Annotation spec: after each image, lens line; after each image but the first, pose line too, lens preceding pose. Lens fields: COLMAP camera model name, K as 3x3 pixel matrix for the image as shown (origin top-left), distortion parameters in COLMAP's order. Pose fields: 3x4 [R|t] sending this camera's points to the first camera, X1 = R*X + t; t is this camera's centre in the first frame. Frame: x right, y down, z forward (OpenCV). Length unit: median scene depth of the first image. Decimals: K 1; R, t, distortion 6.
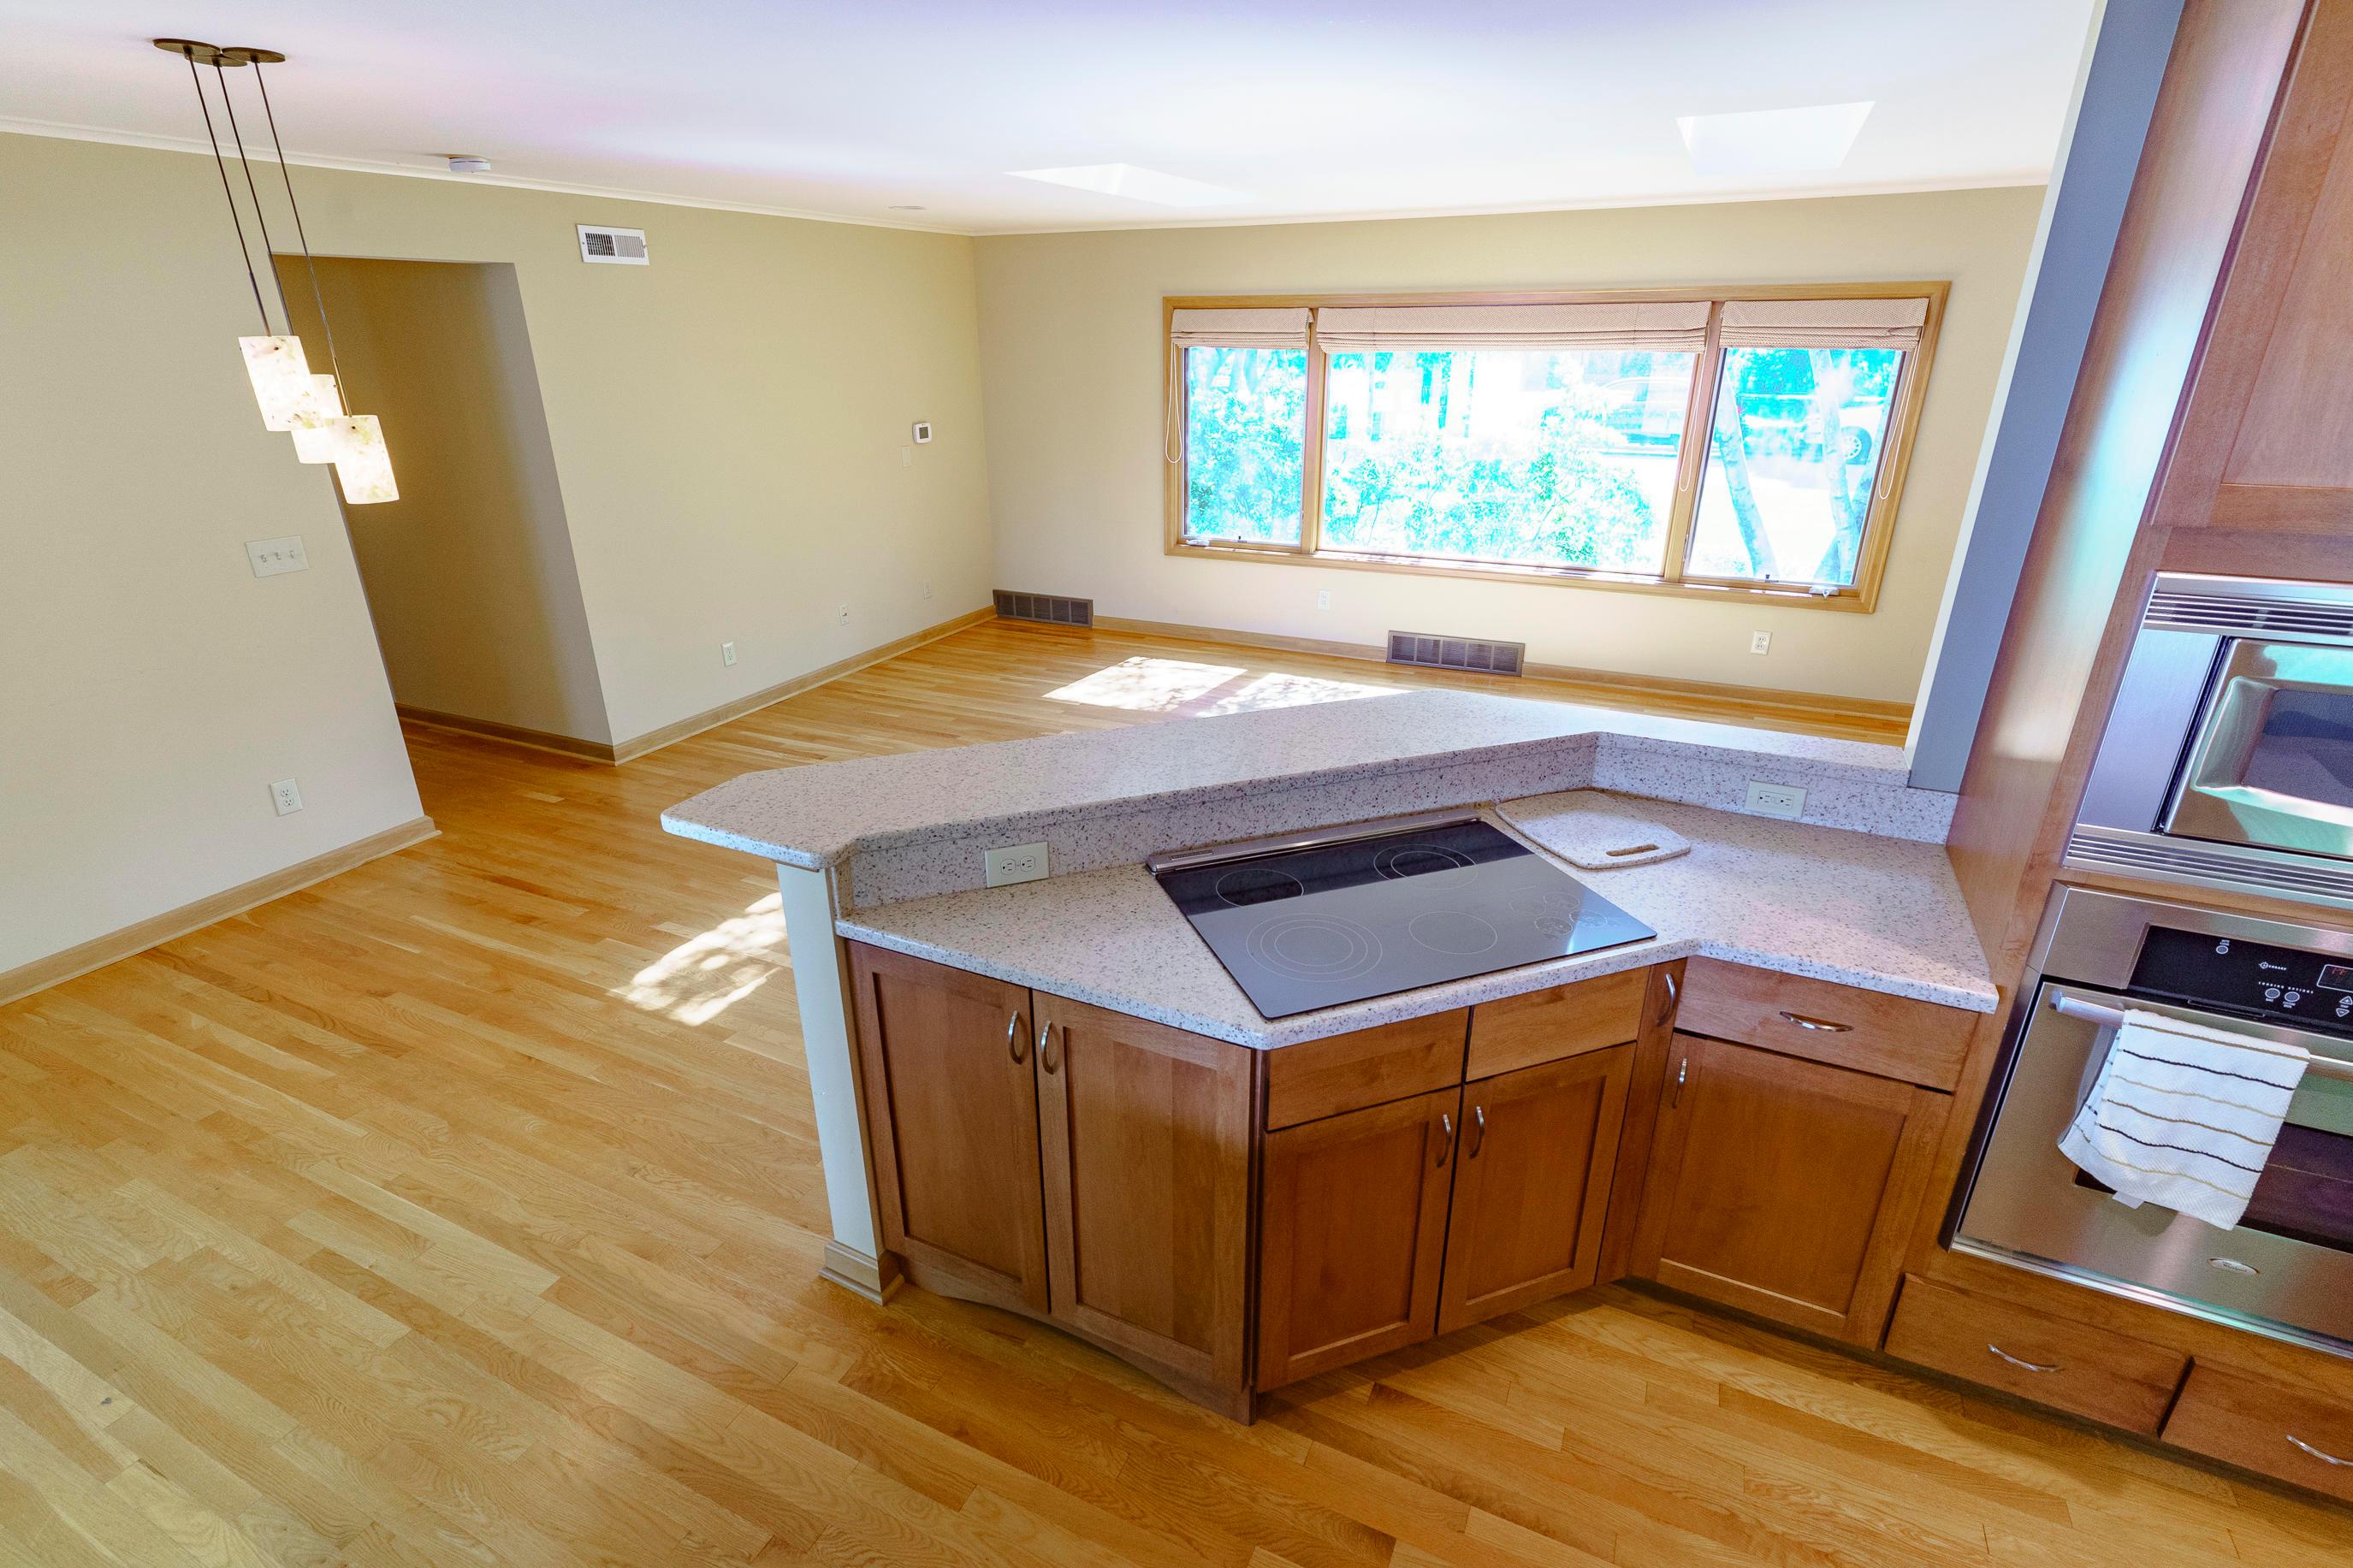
lens RADIAL K [[1126.2, 0, 1161.6], [0, 1126.2, 782.5], [0, 0, 1]] dist [0.005281, -0.001383]
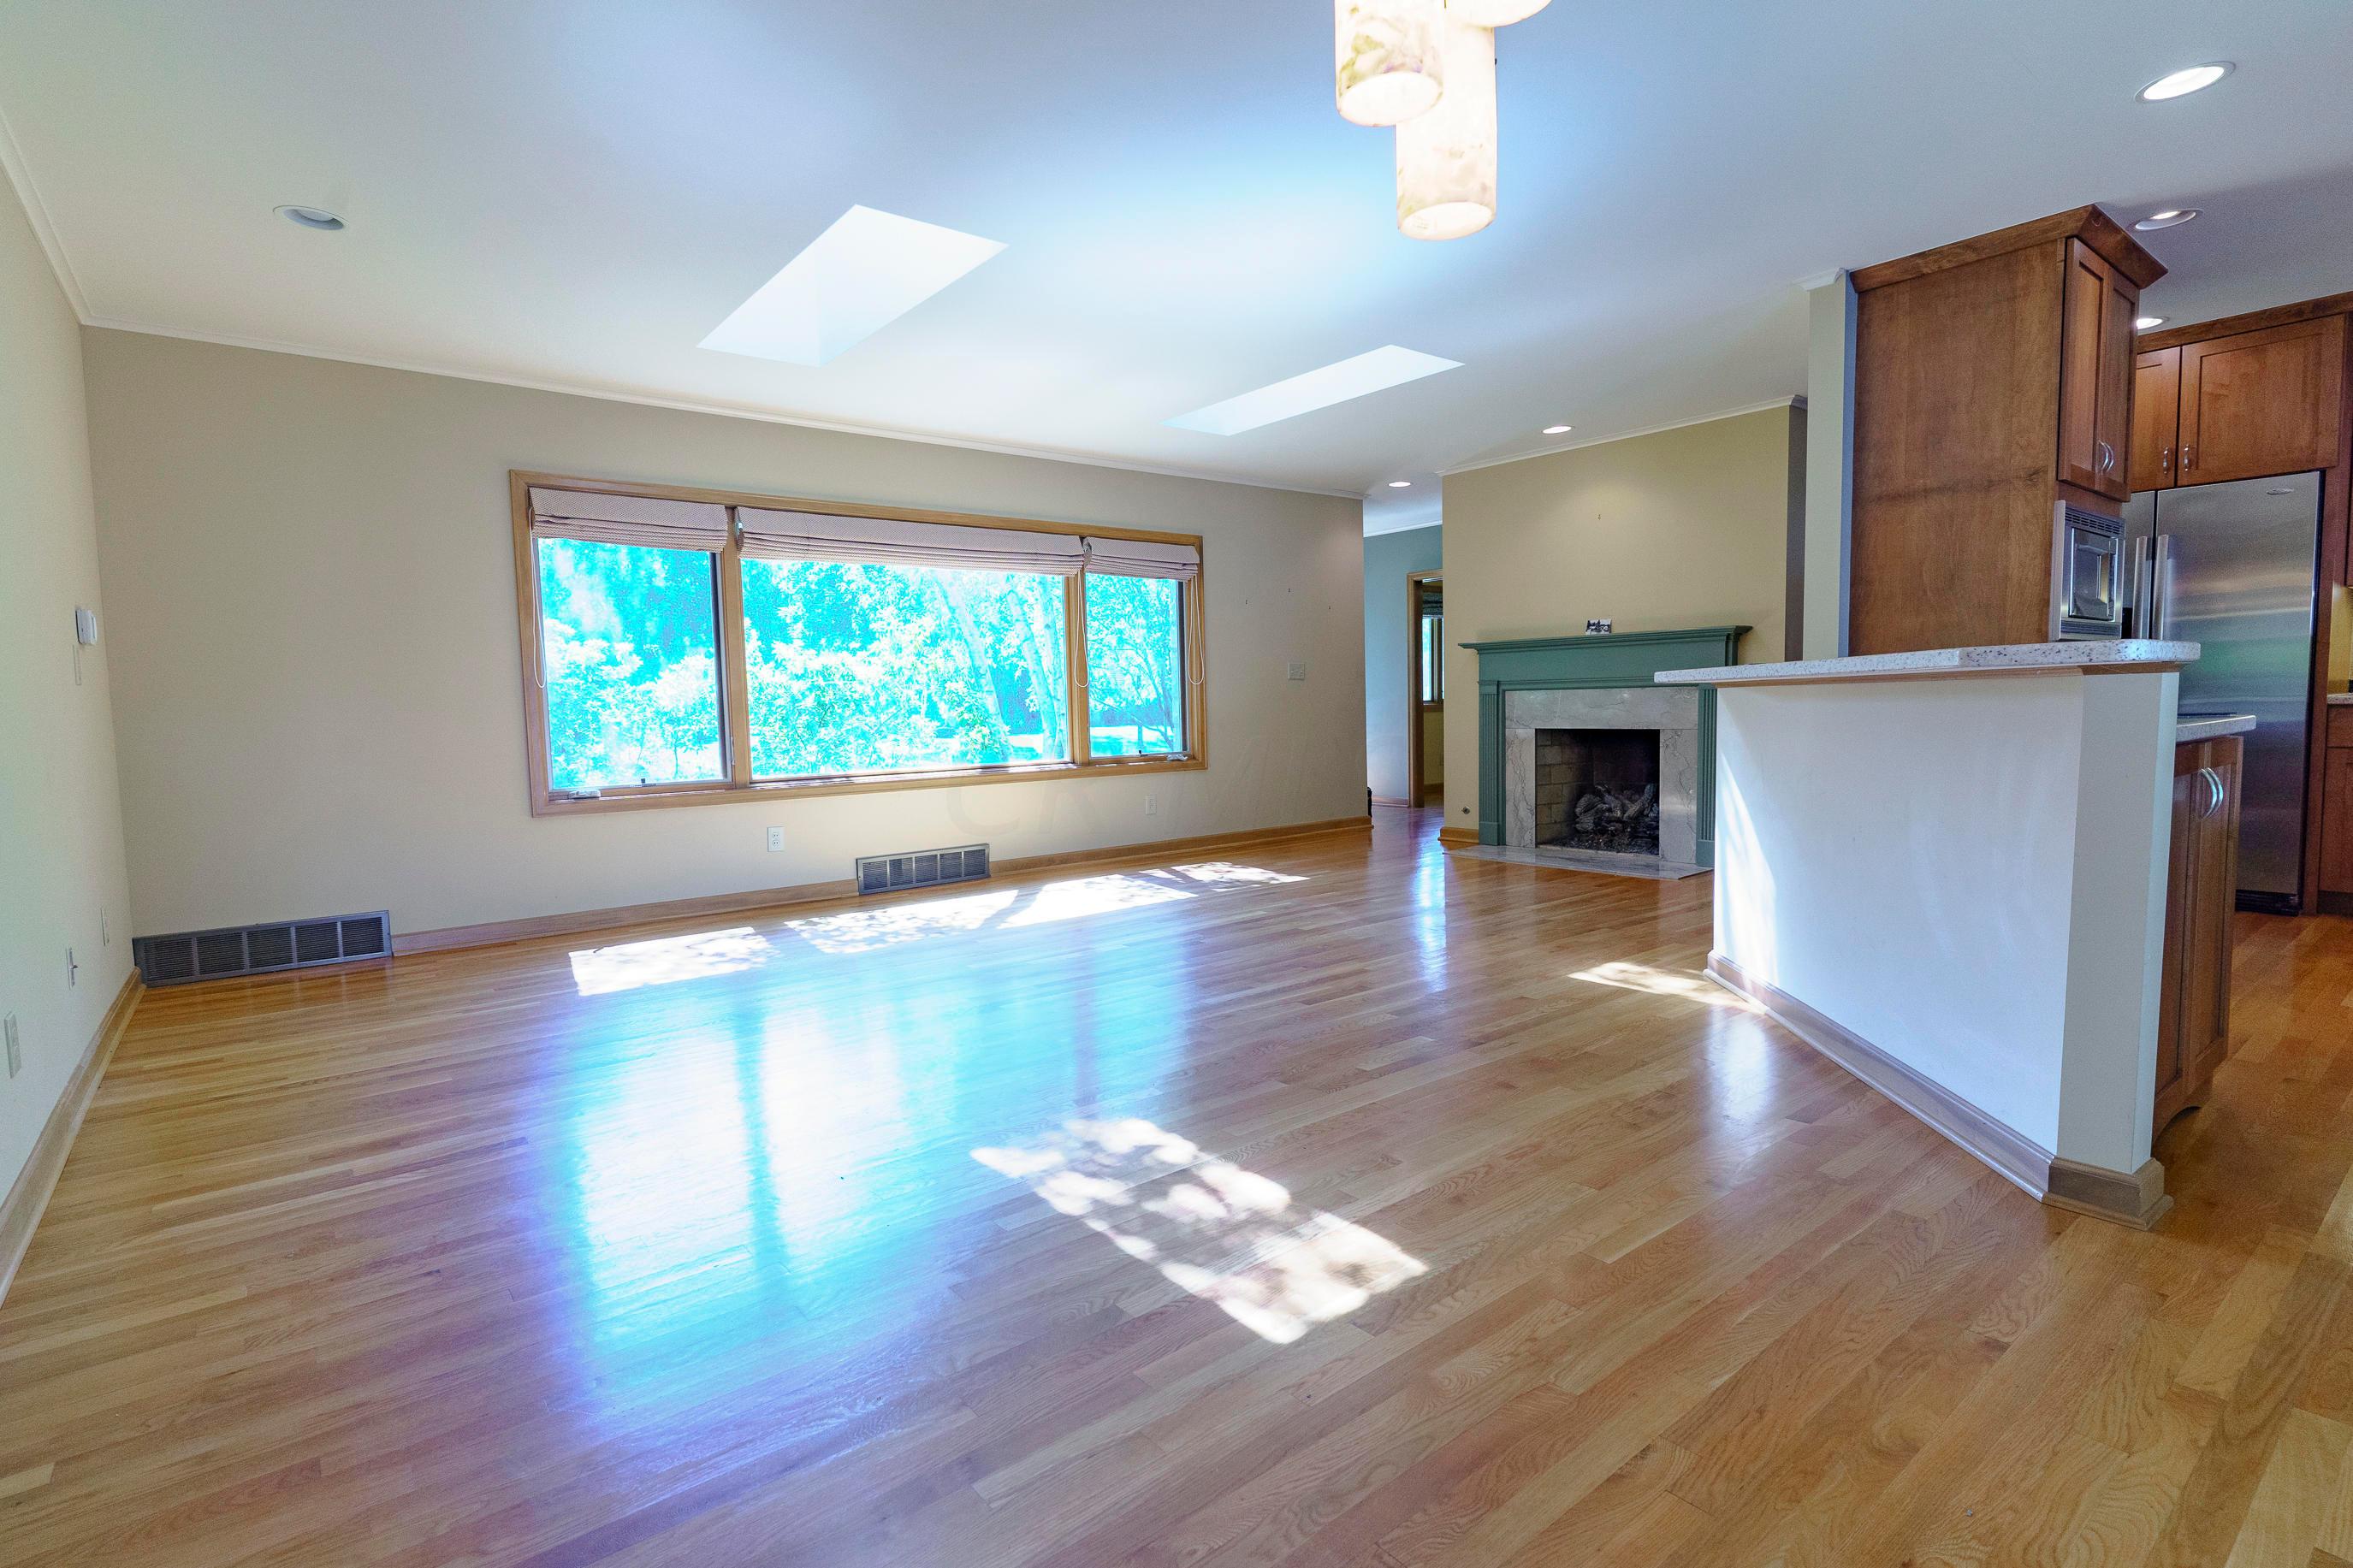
lens RADIAL K [[1126.2, 0, 1162.6], [0, 1126.2, 783.4], [0, 0, 1]] dist [0.005281, -0.001383]
pose [[0.437247, -0.067427, 0.896810, -1.316326], [0.354443, 0.929395, -0.102935, -0.037654], [-0.826550, 0.362876, 0.430274, 1.099839]]
